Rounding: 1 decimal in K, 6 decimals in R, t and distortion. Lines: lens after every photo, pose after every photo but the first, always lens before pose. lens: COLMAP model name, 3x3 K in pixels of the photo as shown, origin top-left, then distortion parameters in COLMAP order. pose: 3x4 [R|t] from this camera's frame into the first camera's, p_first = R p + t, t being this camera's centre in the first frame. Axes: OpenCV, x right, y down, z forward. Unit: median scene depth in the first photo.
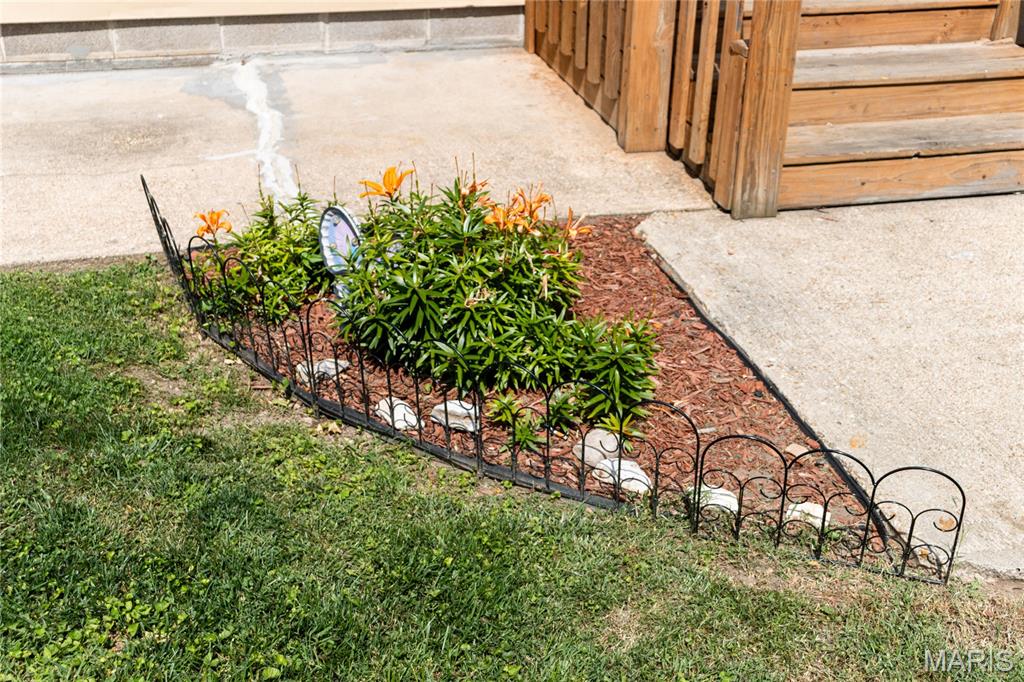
lens RADIAL K [[1332.4, 0, 476.3], [0, 1332.4, 341.0], [0, 0, 1]] dist [-0.008535, 0.043992]
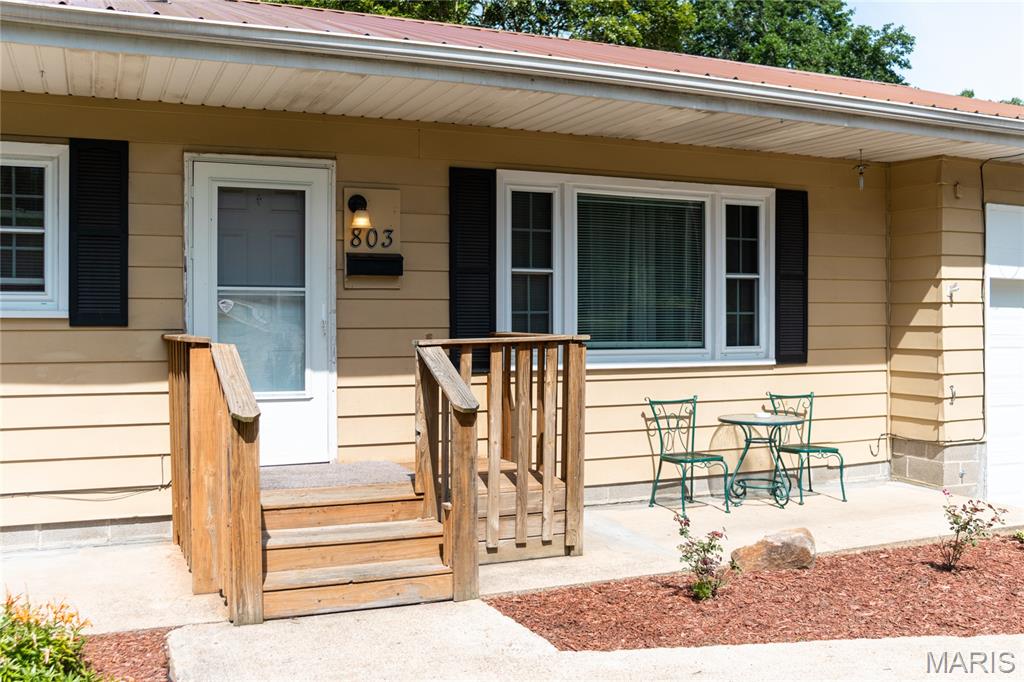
lens RADIAL K [[986.3, 0, 510.6], [0, 986.3, 352.9], [0, 0, 1]] dist [-0.157144, 0.201116]
pose [[0.983000, -0.020112, 0.182503, 0.294092], [0.095990, 0.903620, -0.417441, 0.123534], [-0.156518, 0.427863, 0.890189, -0.231639]]
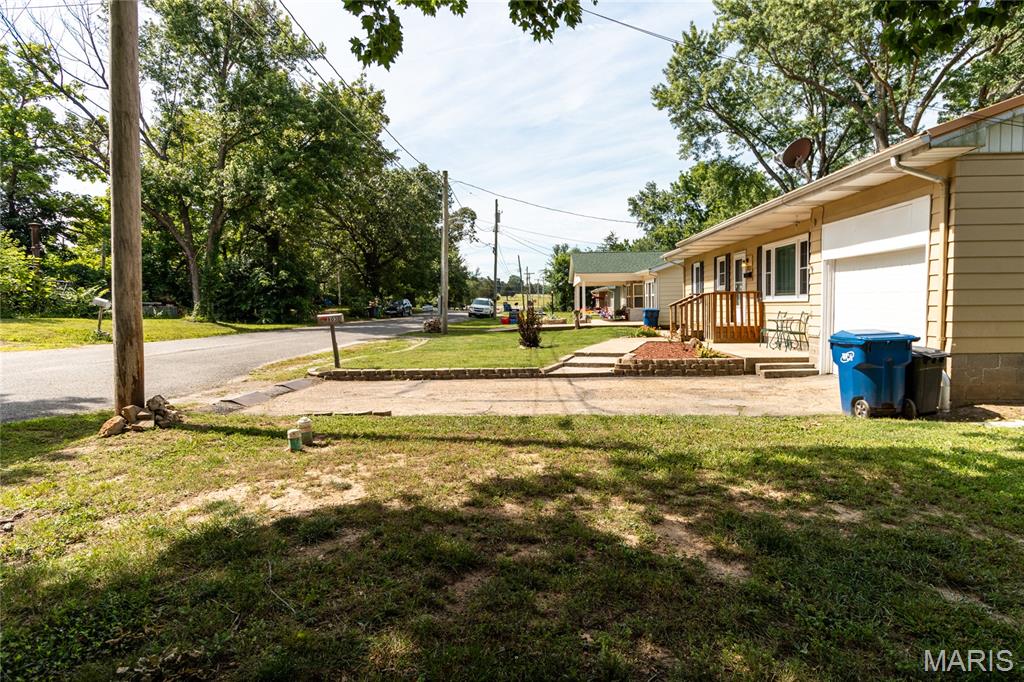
lens RADIAL K [[557.9, 0, 516.2], [0, 557.9, 329.0], [0, 0, 1]] dist [0.007447, -0.001448]
pose [[-0.264265, 0.029355, -0.964003, 4.348115], [-0.433415, 0.889307, 0.145894, -0.256794], [0.861577, 0.456368, -0.222290, 0.838095]]
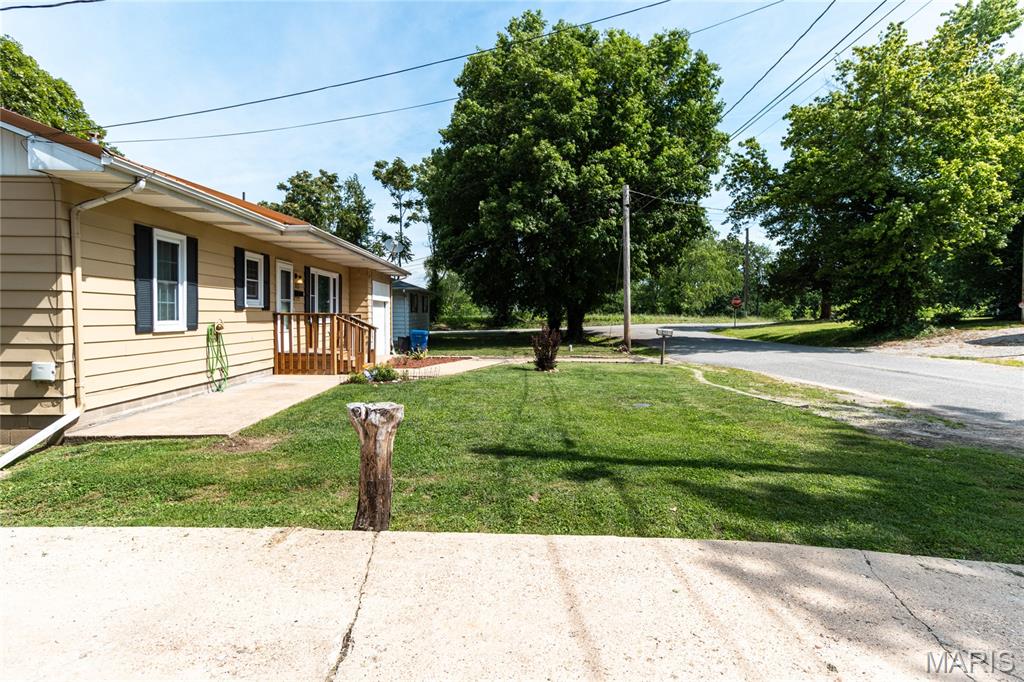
lens RADIAL K [[557.9, 0, 516.2], [0, 557.9, 329.0], [0, 0, 1]] dist [0.007447, -0.001448]
pose [[0.194565, -0.038512, 0.980133, -2.553926], [0.436192, 0.898391, -0.051288, 0.198609], [-0.878568, 0.437505, 0.191594, -0.458561]]
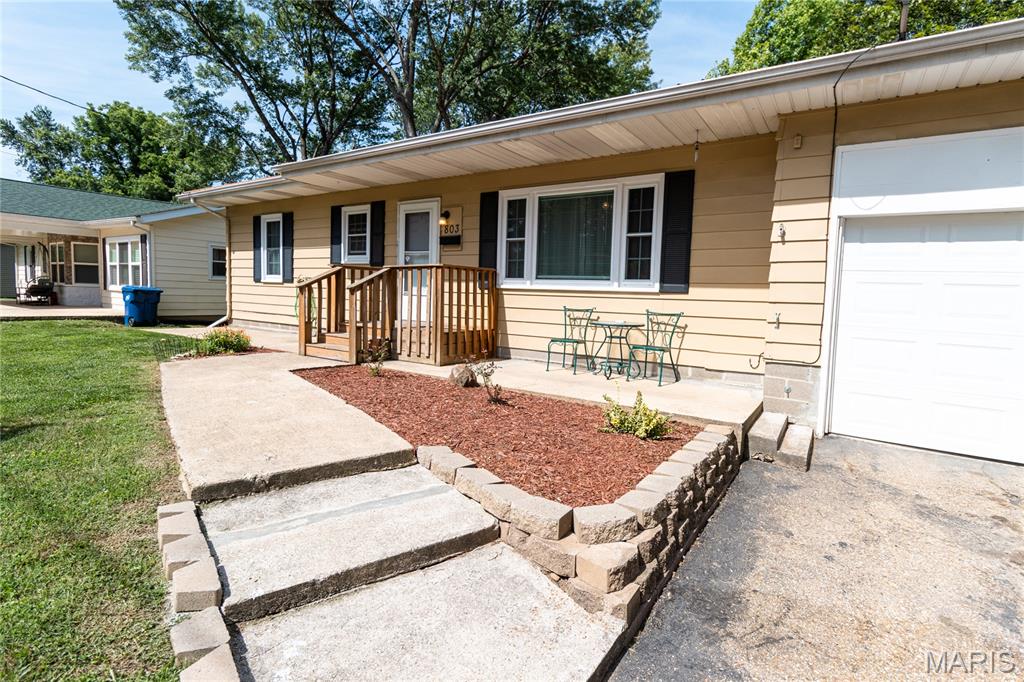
lens RADIAL K [[504.3, 0, 515.7], [0, 504.3, 328.0], [0, 0, 1]] dist [0.001655, -0.000356]
pose [[0.685389, 0.057000, -0.725943, 1.973126], [-0.353579, 0.897568, -0.263351, 0.025804], [0.636572, 0.437176, 0.635337, 0.248595]]
